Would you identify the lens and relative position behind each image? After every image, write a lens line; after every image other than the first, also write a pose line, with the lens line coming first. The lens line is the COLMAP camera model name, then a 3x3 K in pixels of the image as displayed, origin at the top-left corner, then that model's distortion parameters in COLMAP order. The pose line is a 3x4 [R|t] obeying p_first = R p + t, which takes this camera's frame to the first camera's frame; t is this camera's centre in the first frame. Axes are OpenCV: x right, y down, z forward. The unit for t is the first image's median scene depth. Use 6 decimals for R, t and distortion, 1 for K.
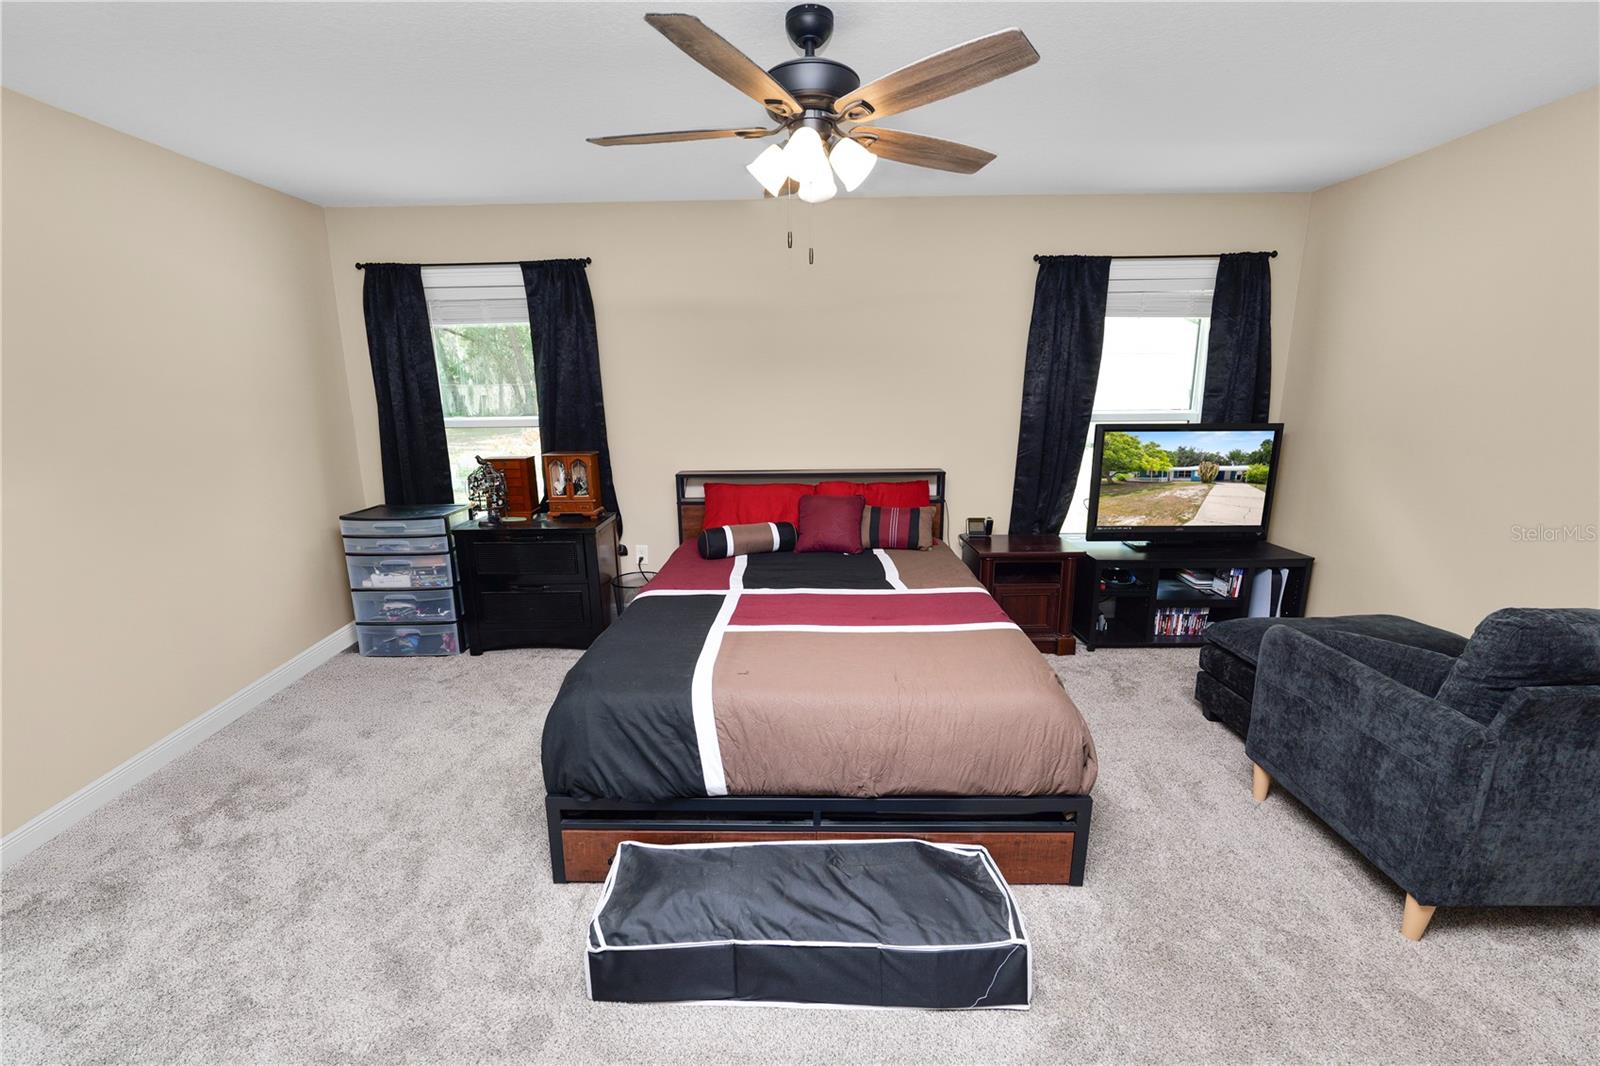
lens RADIAL K [[661.6, 0, 817.6], [0, 661.6, 529.6], [0, 0, 1]] dist [-0.002007, -0.000350]
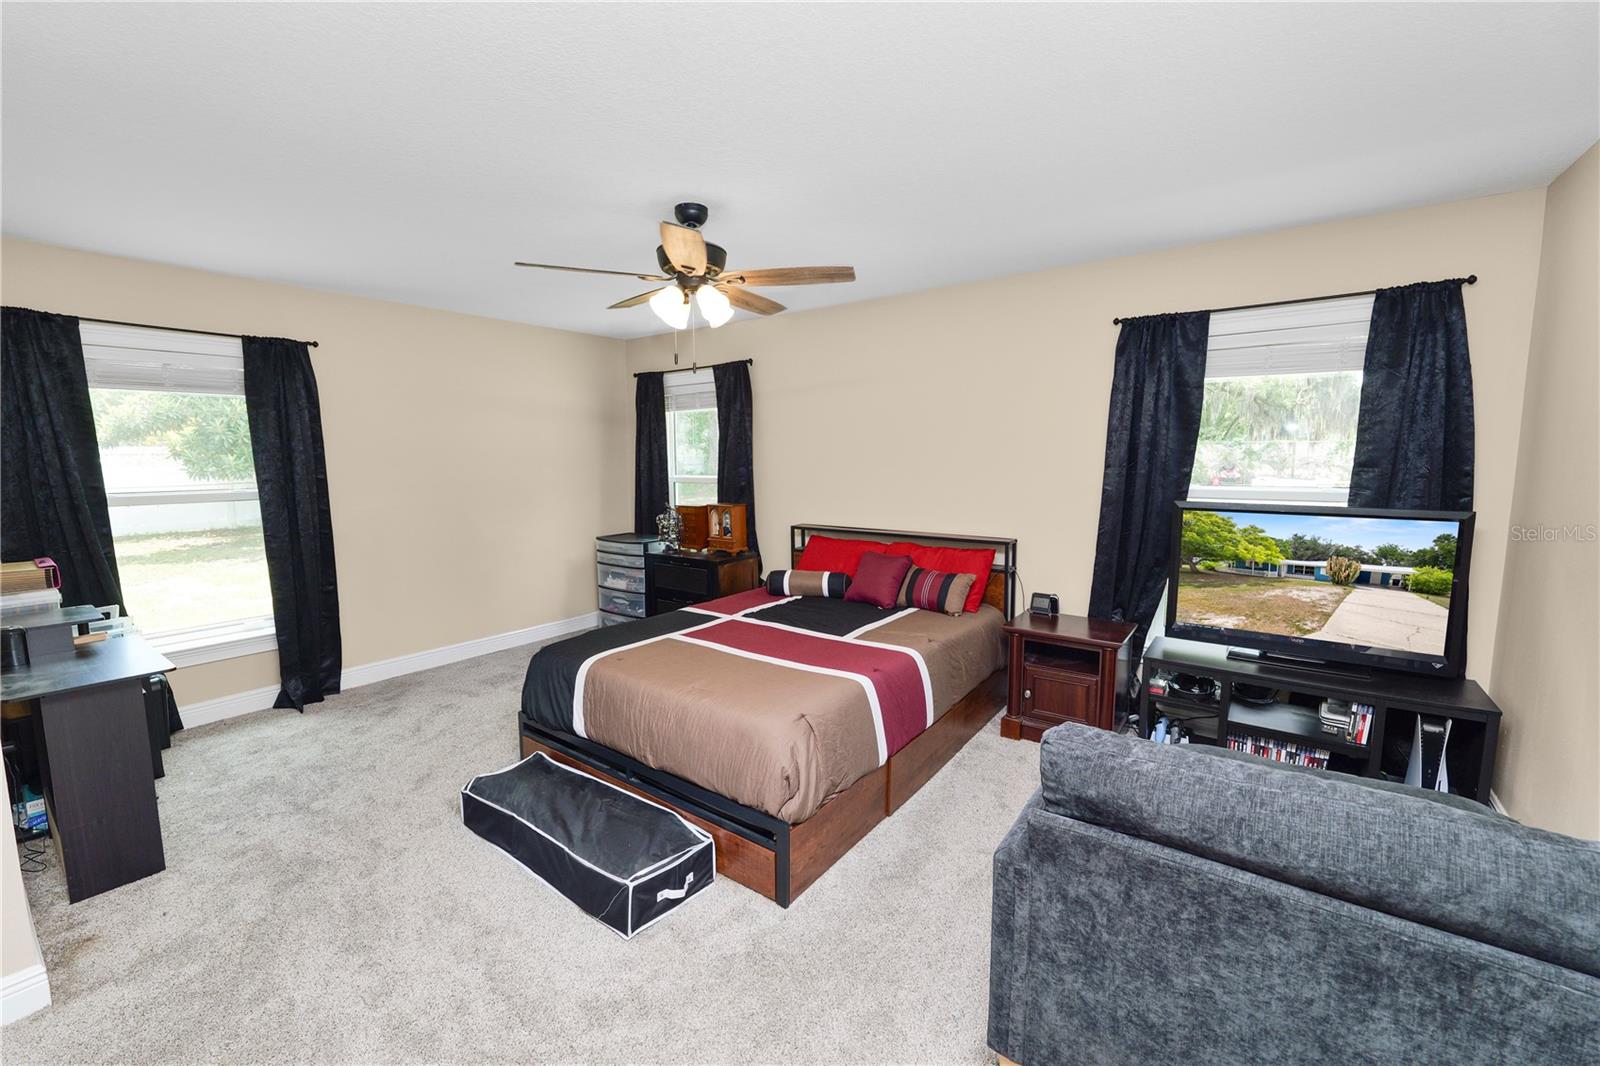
lens RADIAL K [[660.6, 0, 800.0], [0, 660.6, 533.0], [0, 0, 1]] dist [-0.000596, -0.005993]
pose [[0.808335, 0.074955, -0.583931, 0.526410], [-0.124036, 0.991281, -0.044459, -0.019231], [0.575508, 0.108367, 0.810585, 0.025764]]
